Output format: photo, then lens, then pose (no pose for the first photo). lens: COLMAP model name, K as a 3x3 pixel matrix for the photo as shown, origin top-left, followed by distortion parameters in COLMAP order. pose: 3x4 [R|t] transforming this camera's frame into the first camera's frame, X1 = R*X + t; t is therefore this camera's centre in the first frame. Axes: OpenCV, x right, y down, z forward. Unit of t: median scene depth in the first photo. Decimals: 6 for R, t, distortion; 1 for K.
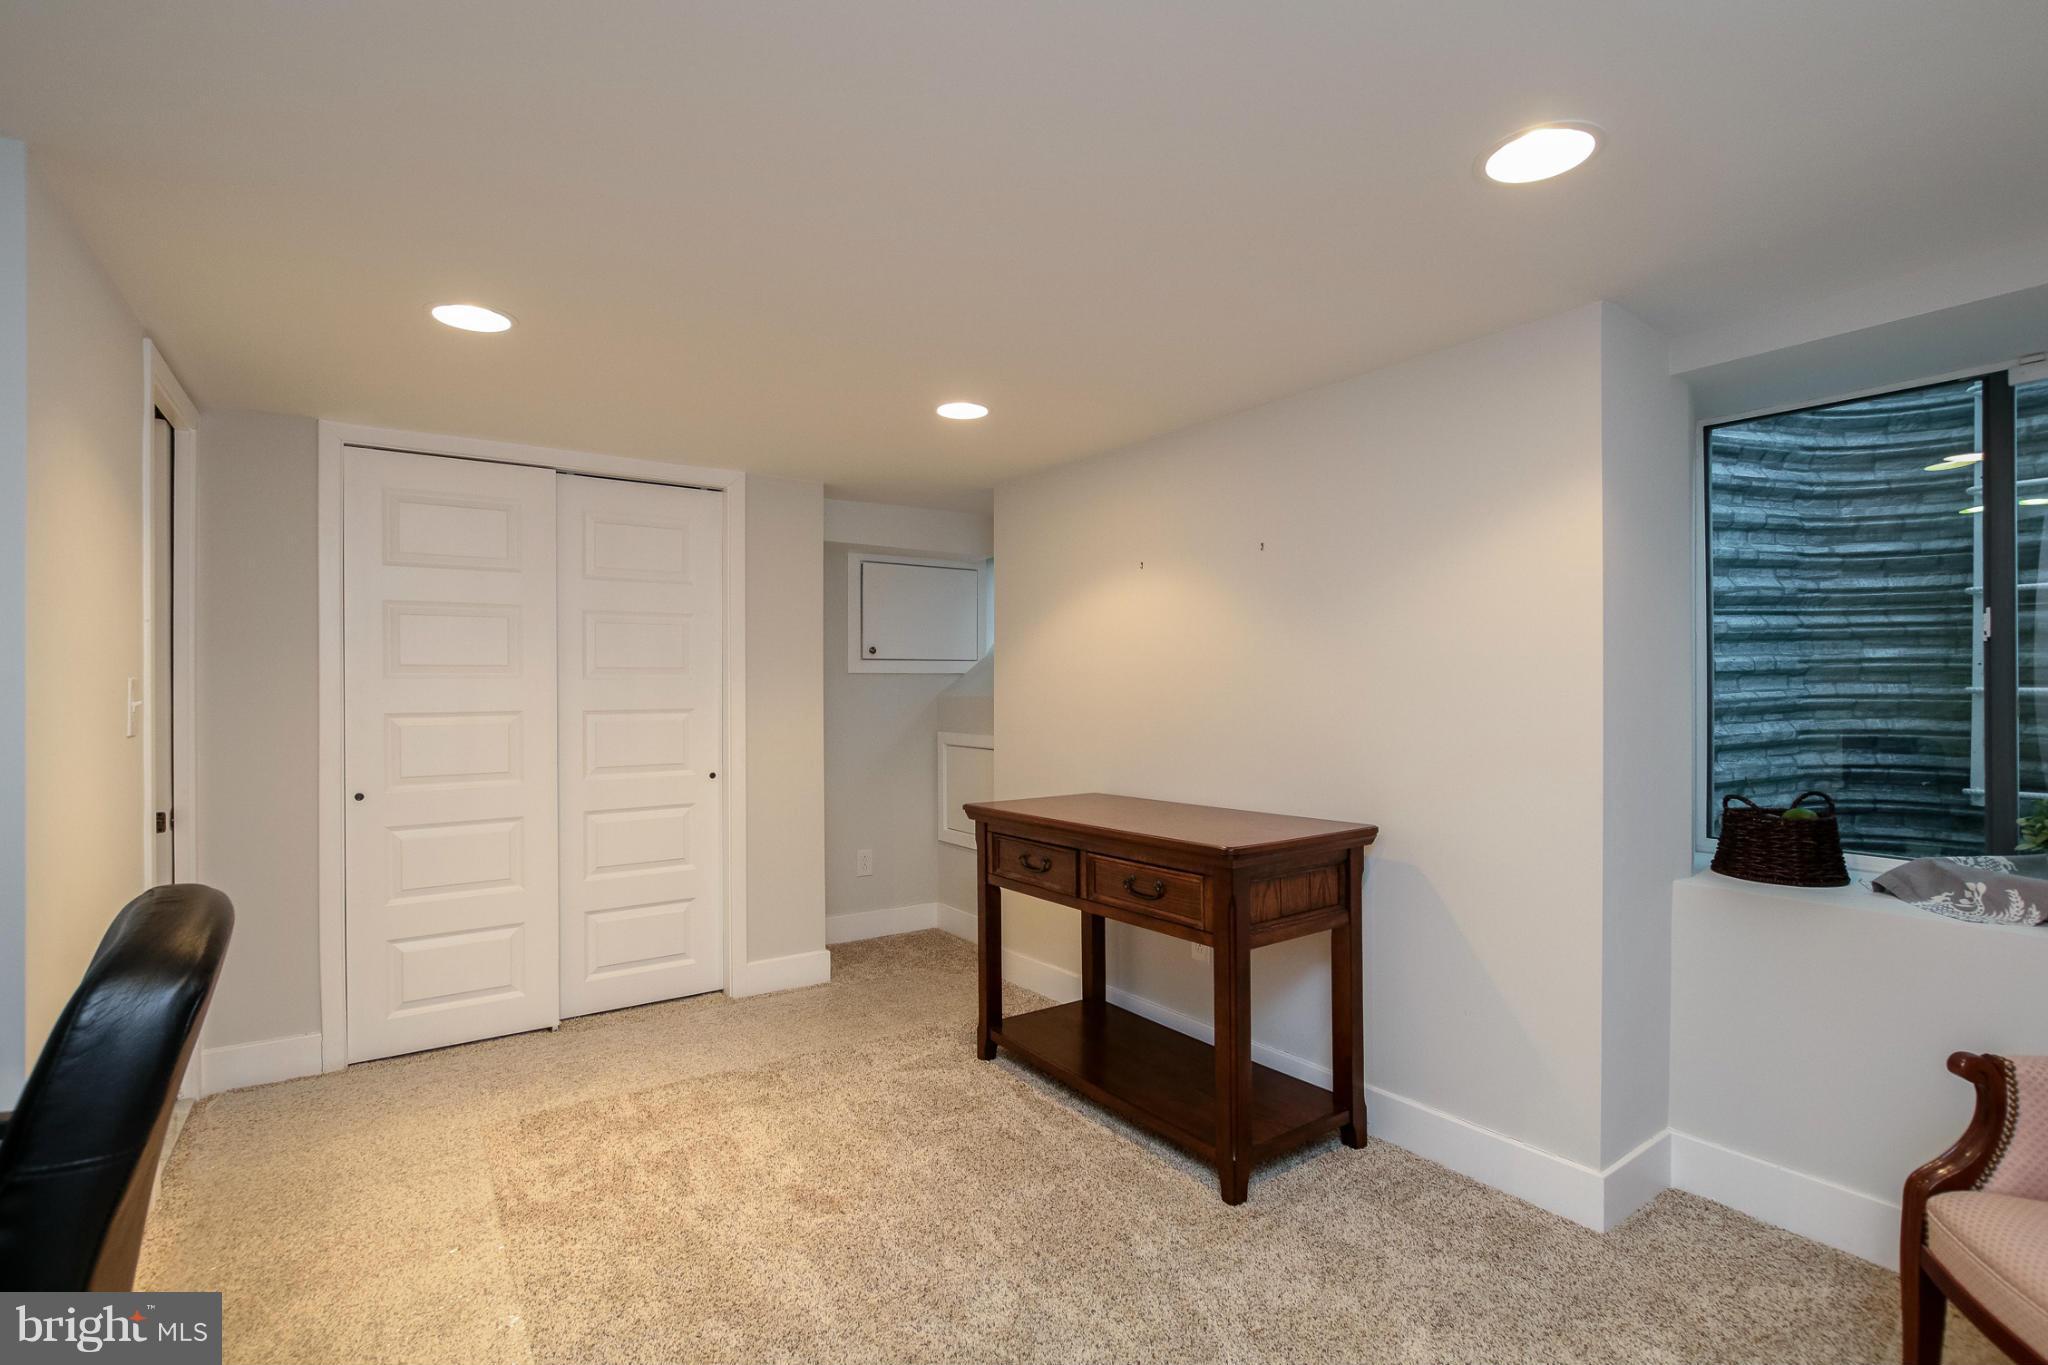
lens RADIAL K [[953.3, 0, 1023.0], [0, 953.3, 681.7], [0, 0, 1]] dist [-0.007702, -0.000092]
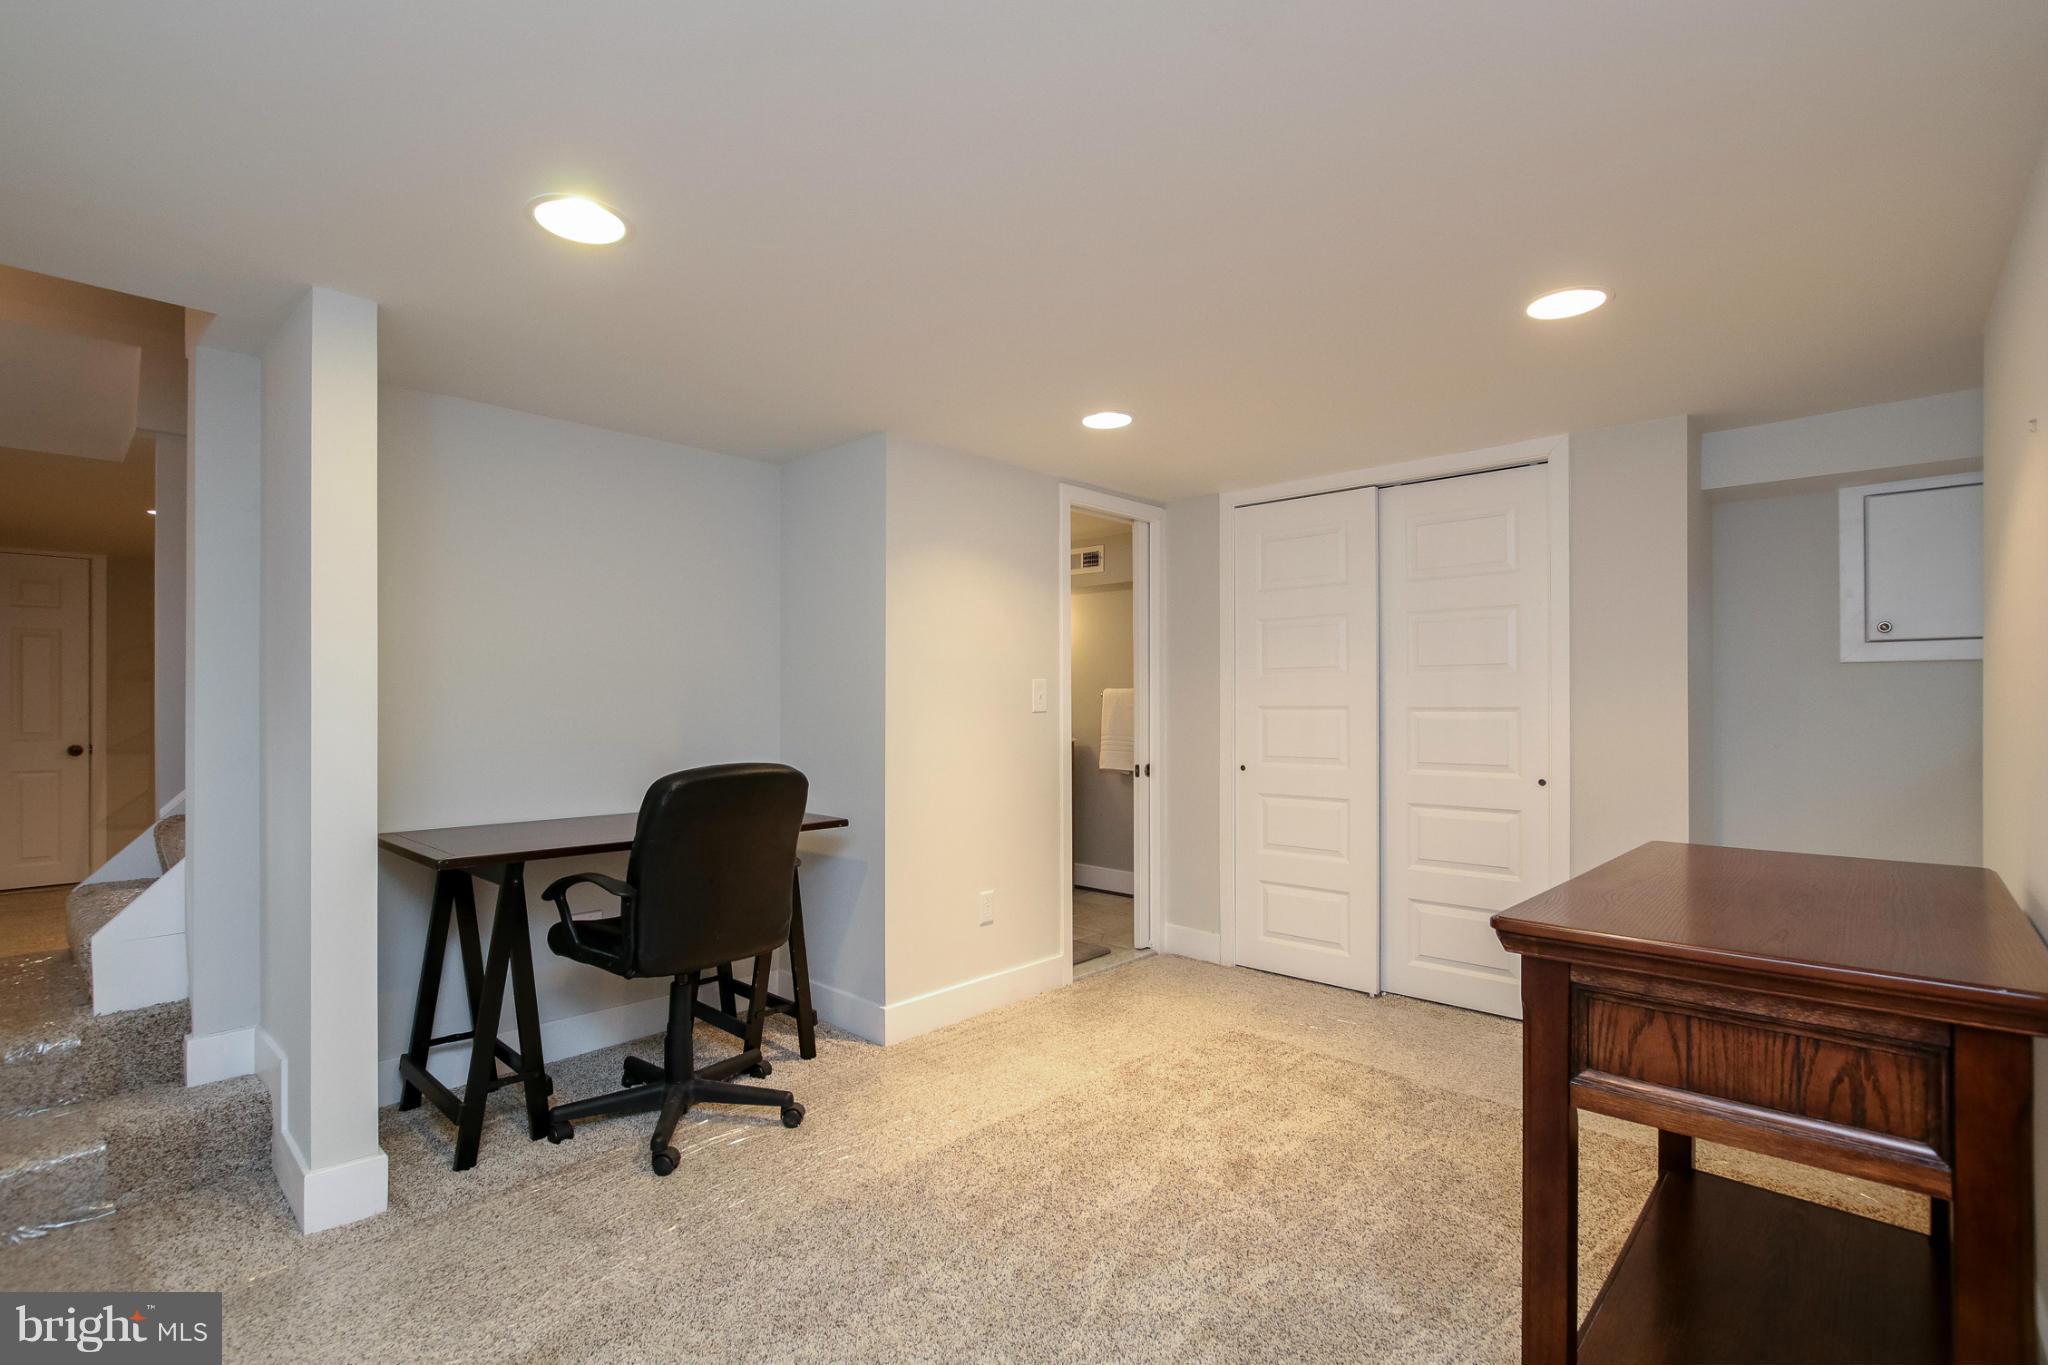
lens RADIAL K [[973.9, 0, 1020.4], [0, 973.9, 693.4], [0, 0, 1]] dist [-0.002535, -0.000239]
pose [[0.204286, -0.003826, -0.978904, 0.564377], [0.004160, 0.999987, -0.003041, 0.018584], [0.978903, -0.003451, 0.204299, 0.400500]]
